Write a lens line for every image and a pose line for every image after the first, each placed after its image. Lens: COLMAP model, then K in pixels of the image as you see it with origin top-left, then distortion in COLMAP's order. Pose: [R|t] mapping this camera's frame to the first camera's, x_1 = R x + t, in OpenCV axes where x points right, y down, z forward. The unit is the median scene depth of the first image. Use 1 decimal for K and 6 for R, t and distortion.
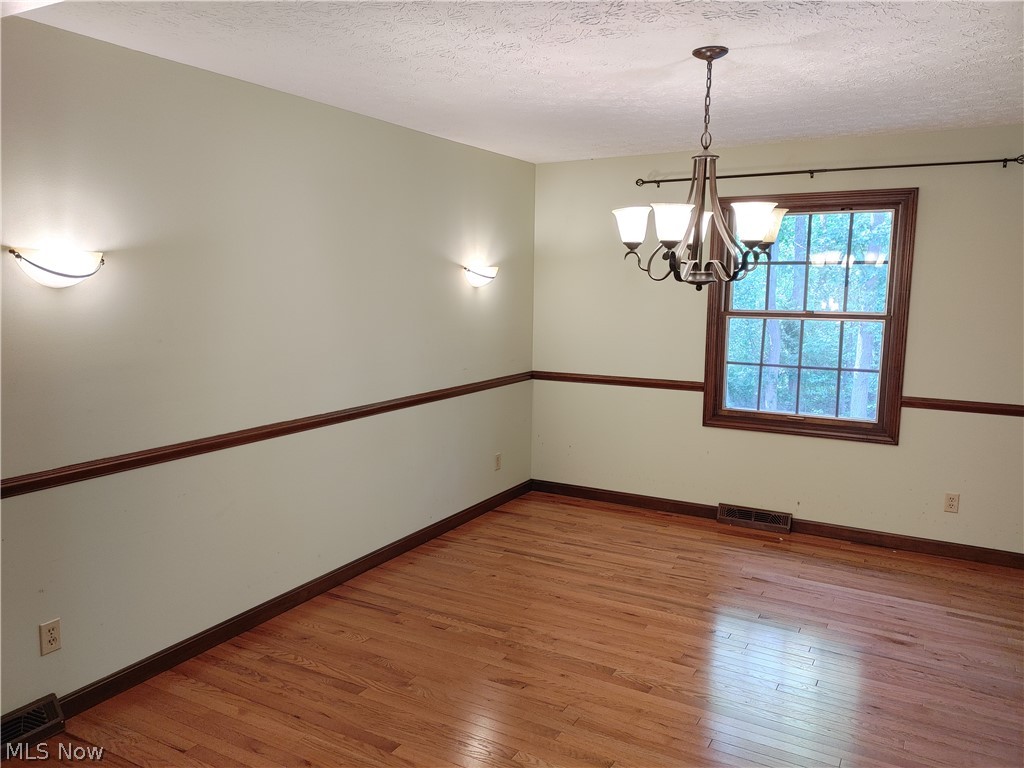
lens RADIAL K [[778.6, 0, 510.3], [0, 778.6, 381.9], [0, 0, 1]] dist [0.051667, -0.037475]
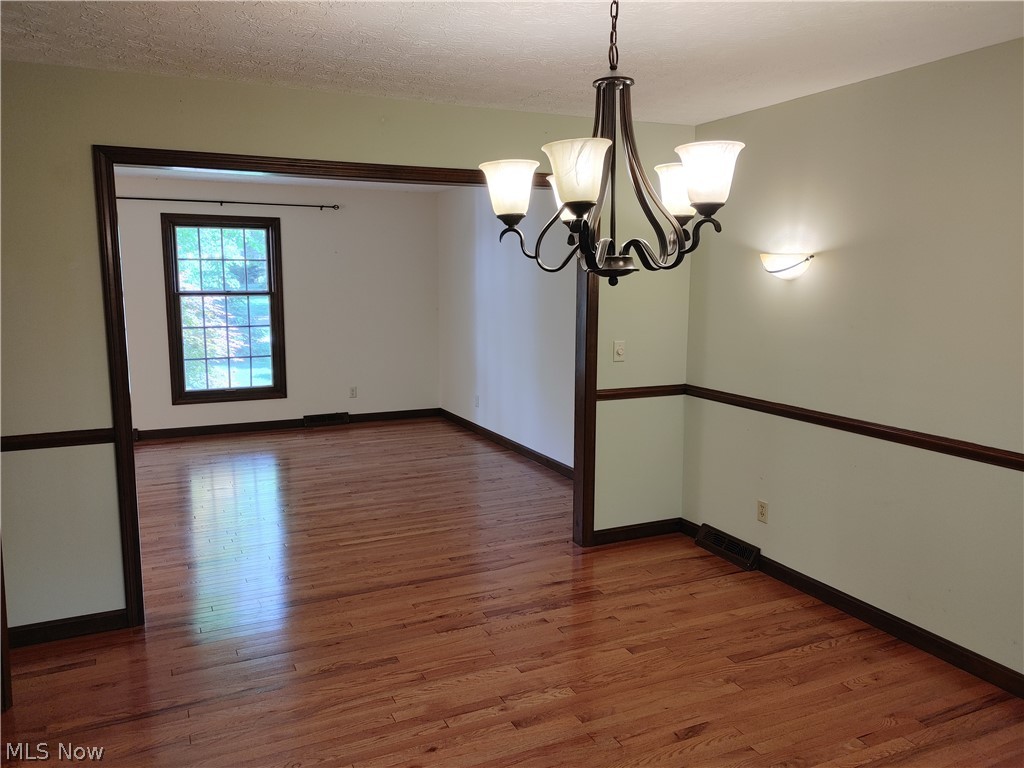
lens RADIAL K [[787.6, 0, 499.7], [0, 787.6, 382.6], [0, 0, 1]] dist [0.043935, -0.000235]
pose [[-0.585336, 0.109151, -0.803410, 0.634849], [-0.108860, 0.971345, 0.211279, -0.127990], [0.803449, 0.211129, -0.556681, 0.980849]]
